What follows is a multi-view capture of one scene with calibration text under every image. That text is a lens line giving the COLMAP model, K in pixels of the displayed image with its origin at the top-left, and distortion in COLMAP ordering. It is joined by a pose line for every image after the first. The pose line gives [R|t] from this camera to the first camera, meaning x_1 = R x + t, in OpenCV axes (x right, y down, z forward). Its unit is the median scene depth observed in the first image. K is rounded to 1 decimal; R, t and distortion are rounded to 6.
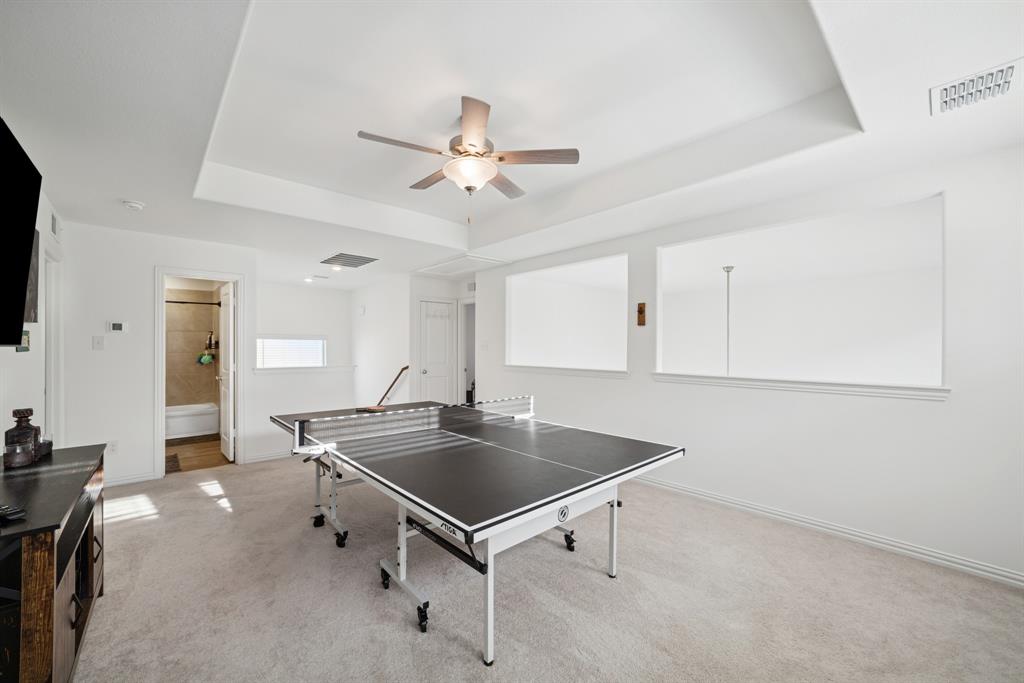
lens RADIAL K [[396.8, 0, 510.1], [0, 396.8, 345.0], [0, 0, 1]] dist [-0.001717, -0.000001]
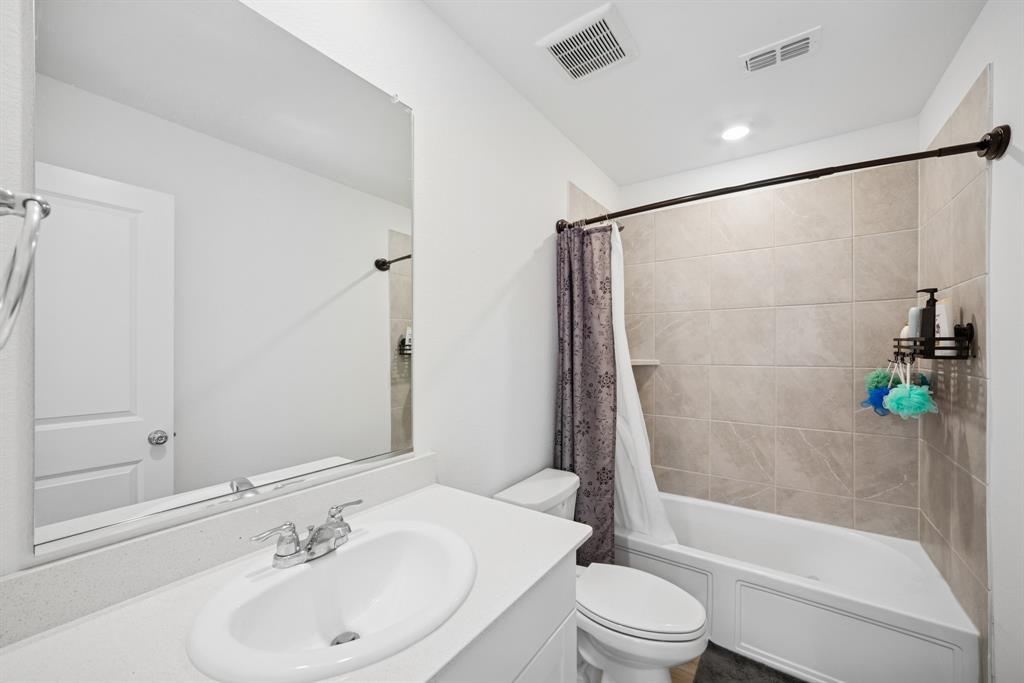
lens RADIAL K [[396.8, 0, 510.5], [0, 396.8, 348.1], [0, 0, 1]] dist [-0.001717, -0.000001]
pose [[0.211563, 0.004836, -0.977352, -0.563035], [-0.006403, 0.999973, 0.003562, 0.004092], [0.977343, 0.005504, 0.211589, 0.687662]]
